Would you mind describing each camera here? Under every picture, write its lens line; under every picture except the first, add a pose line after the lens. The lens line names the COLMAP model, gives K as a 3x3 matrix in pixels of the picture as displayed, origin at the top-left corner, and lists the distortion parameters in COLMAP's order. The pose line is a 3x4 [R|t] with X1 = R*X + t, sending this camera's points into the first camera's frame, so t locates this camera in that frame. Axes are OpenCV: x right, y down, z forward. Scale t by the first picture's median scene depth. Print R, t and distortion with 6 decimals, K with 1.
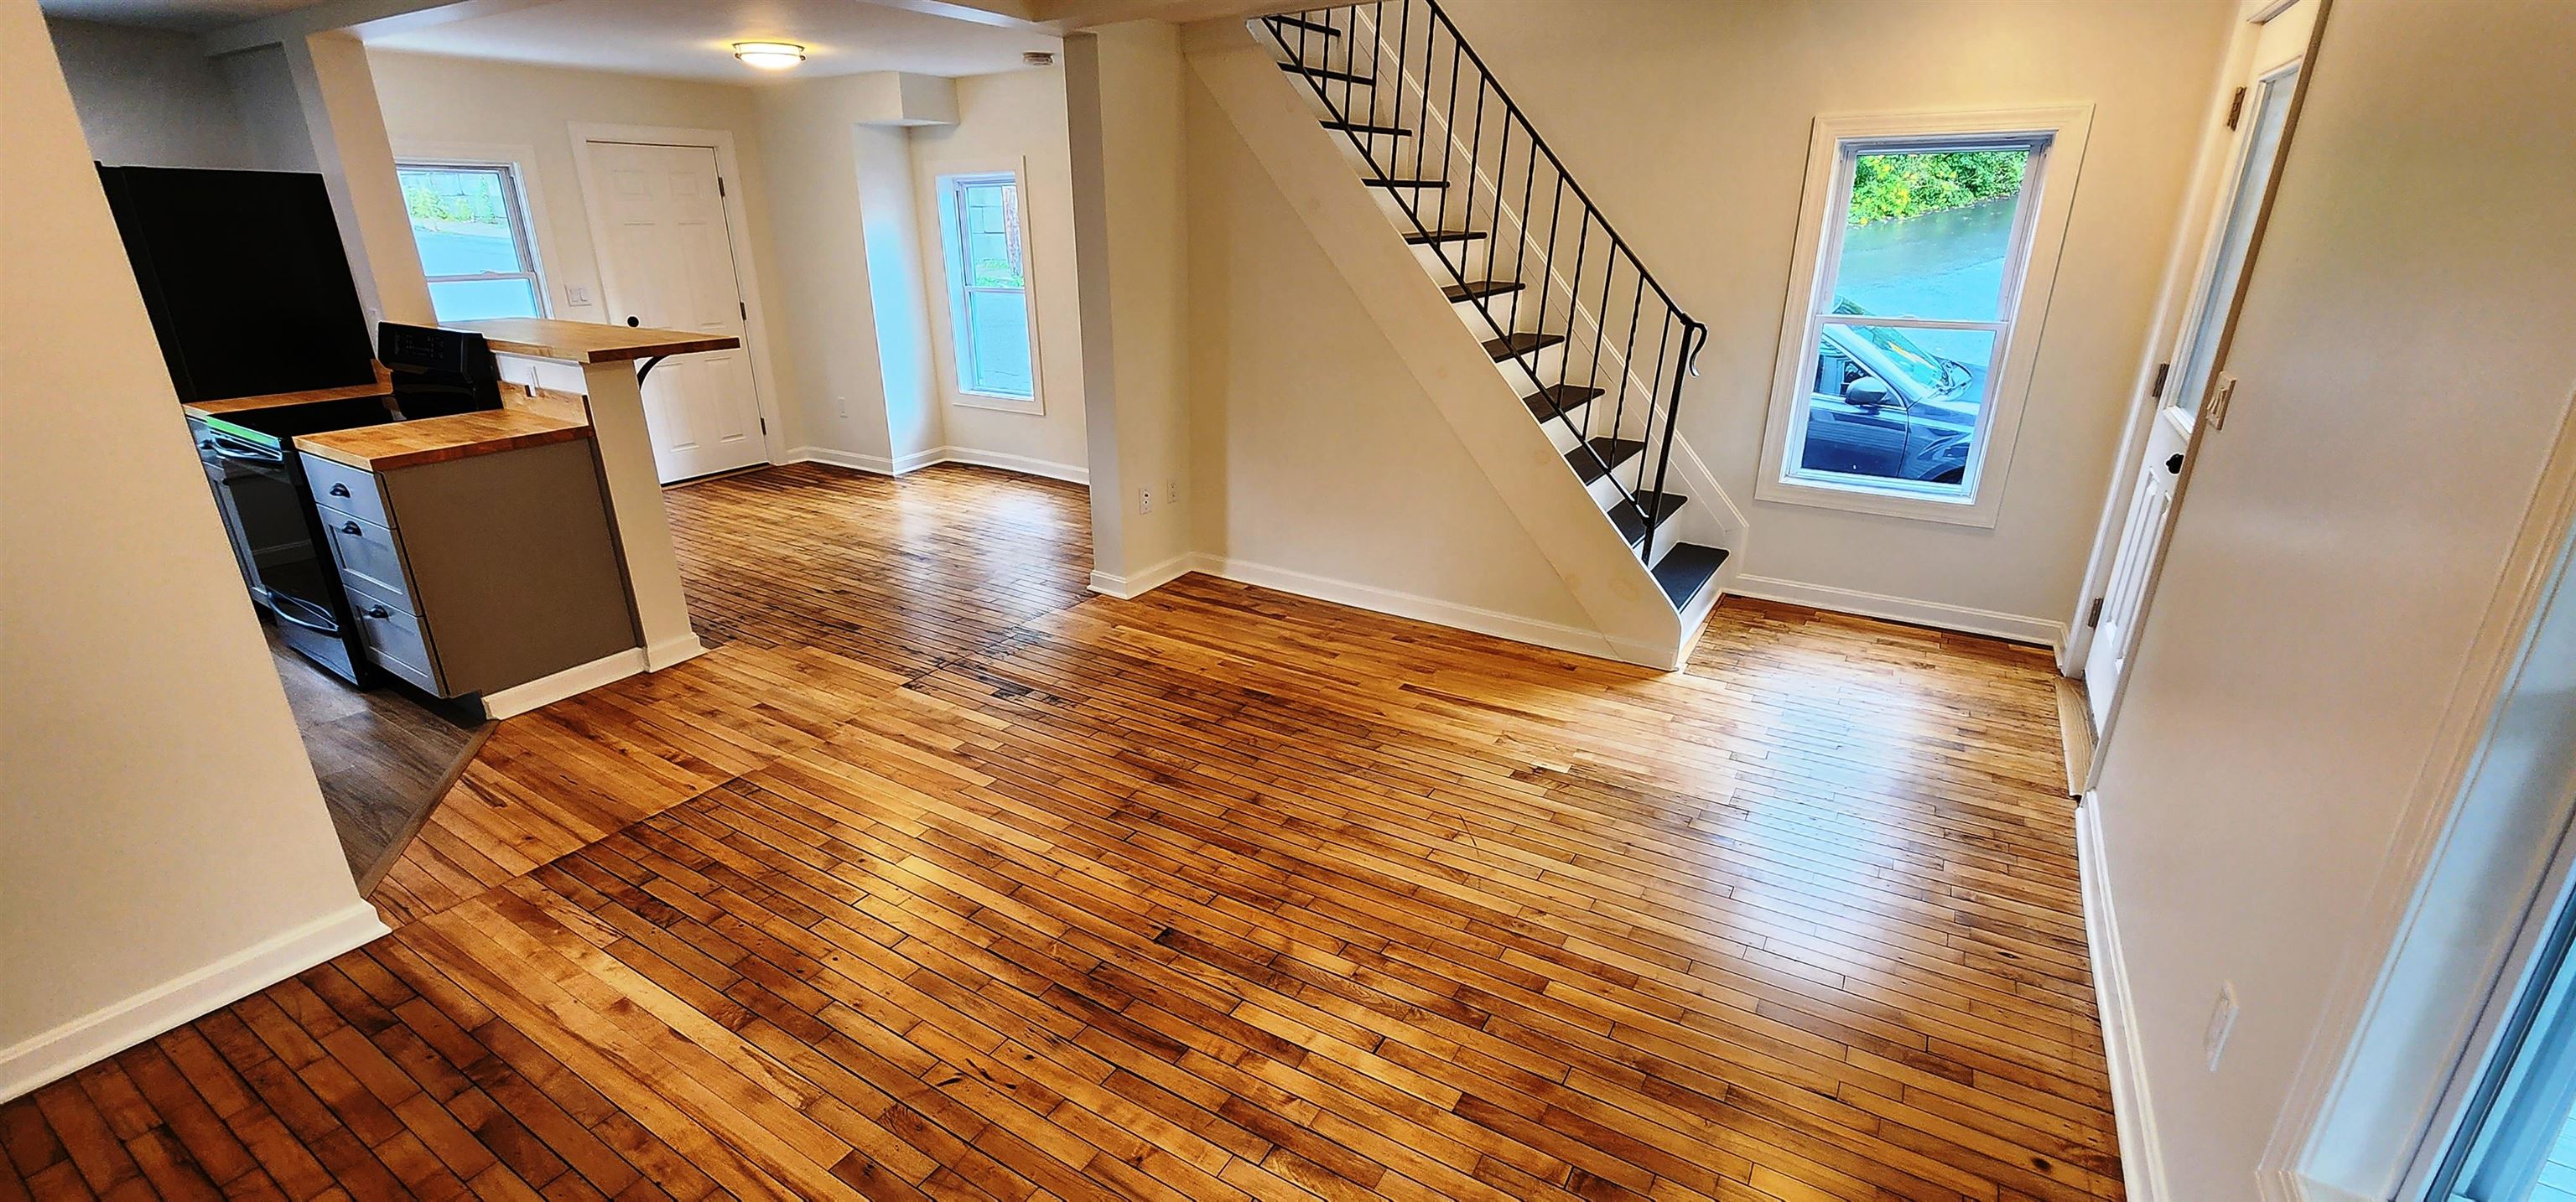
lens RADIAL K [[1052.7, 0, 1274.4], [0, 1052.7, 611.1], [0, 0, 1]] dist [-0.002172, -0.000551]
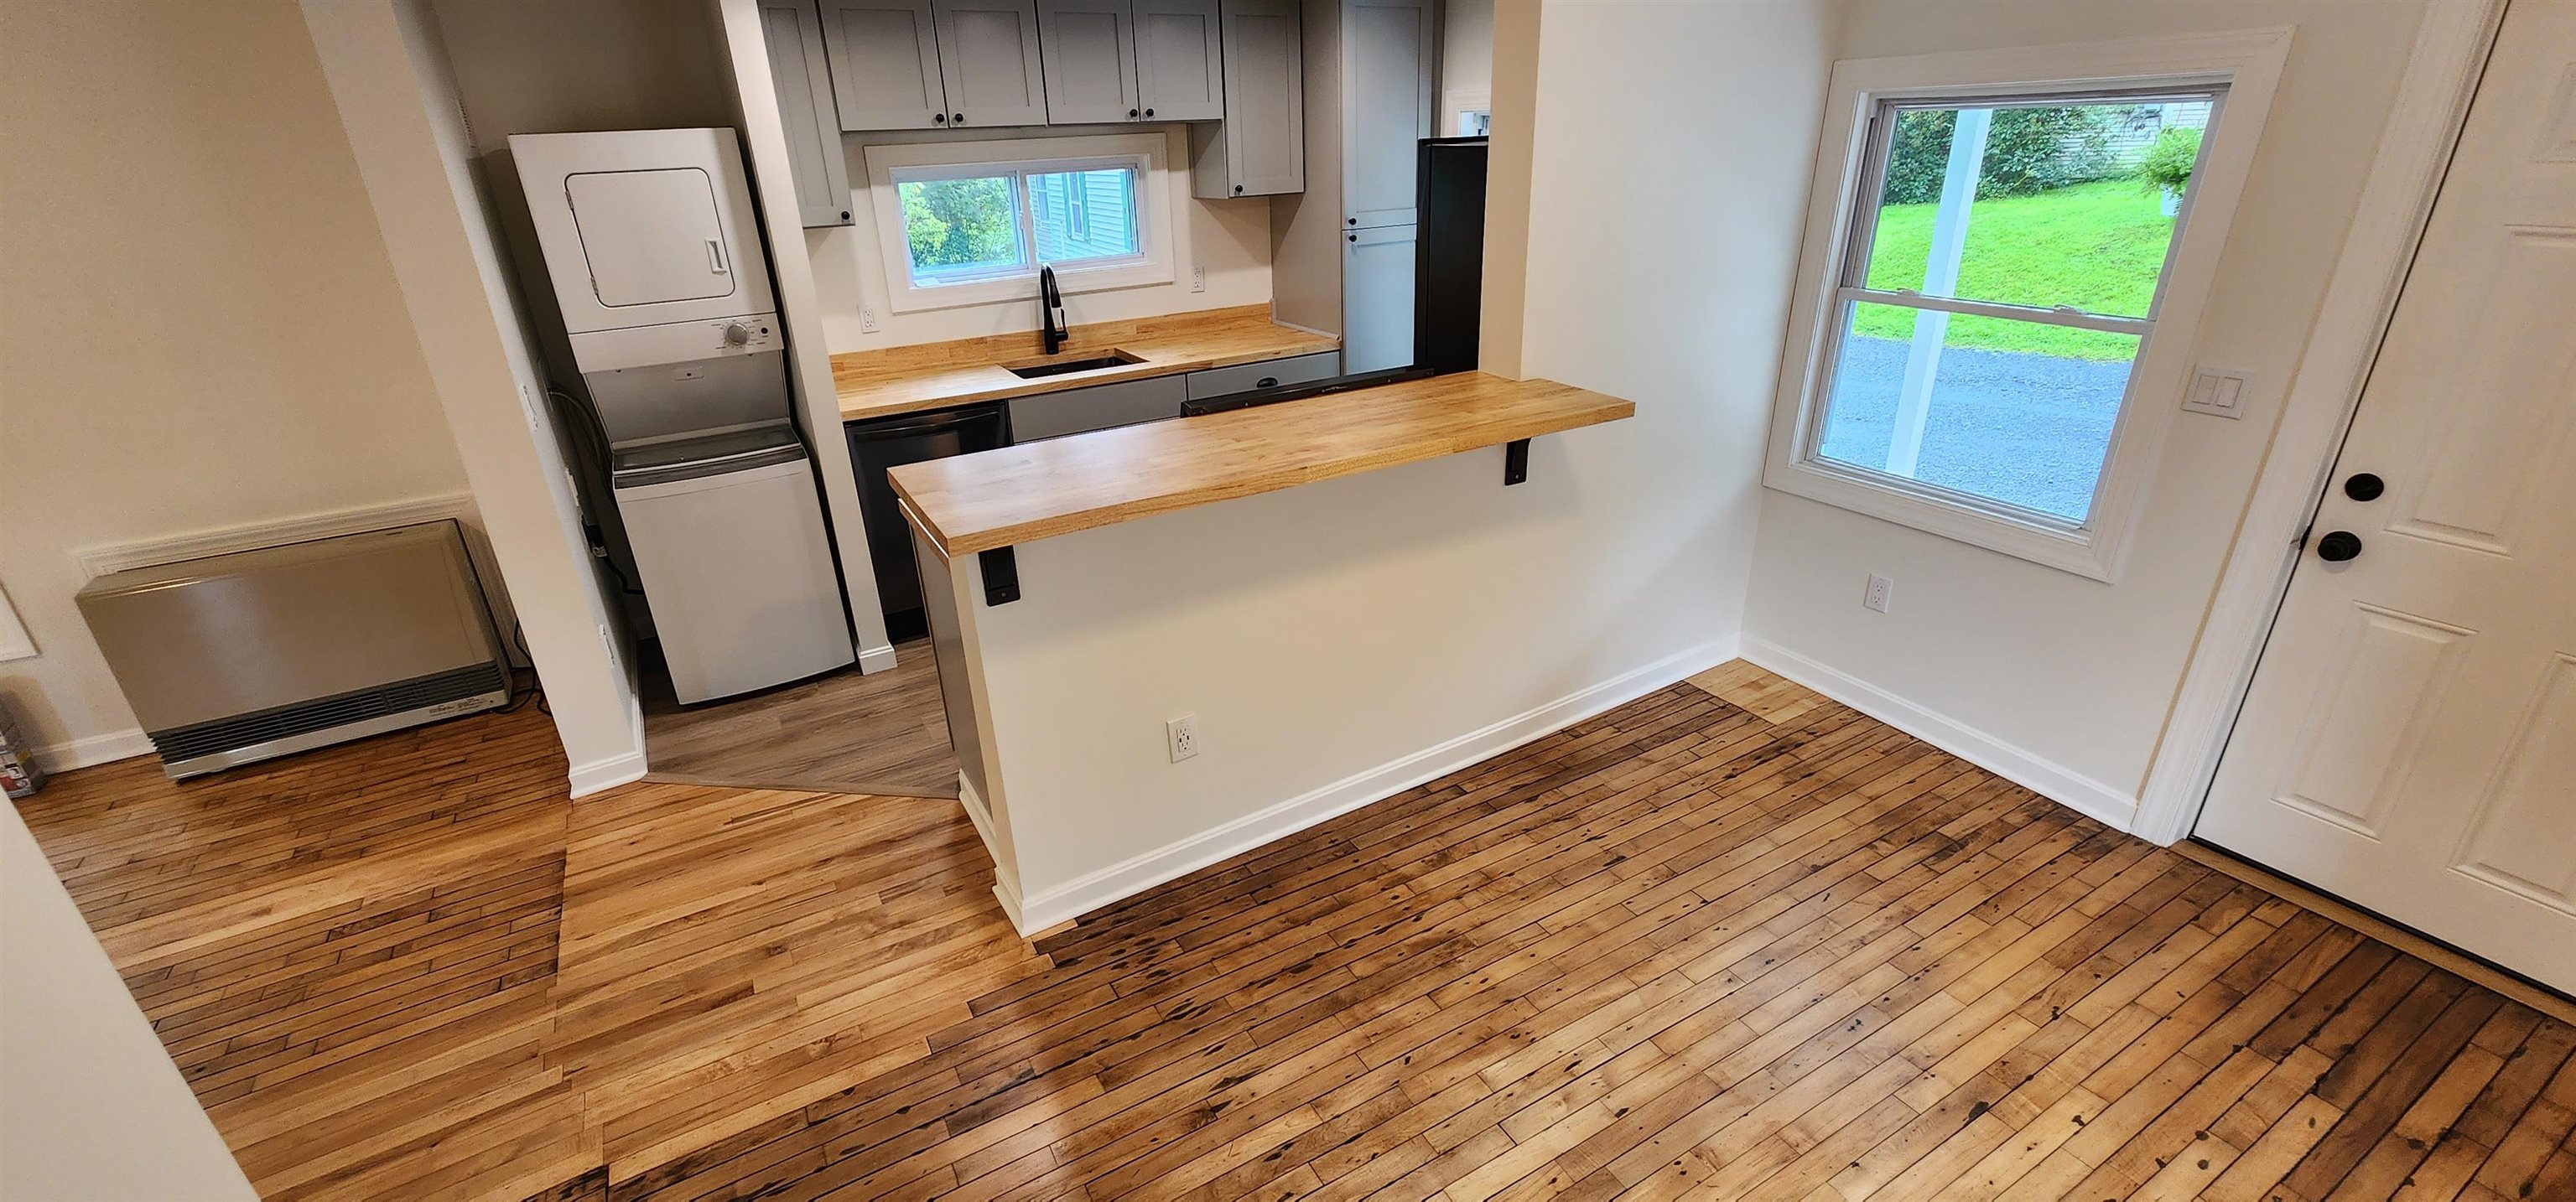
lens RADIAL K [[1052.7, 0, 1274.4], [0, 1052.7, 611.1], [0, 0, 1]] dist [-0.002172, -0.000551]
pose [[-0.457938, 0.382645, -0.802419, -0.179339], [-0.280529, 0.794305, 0.538873, -0.530611], [0.843561, 0.471872, -0.256400, 1.254247]]
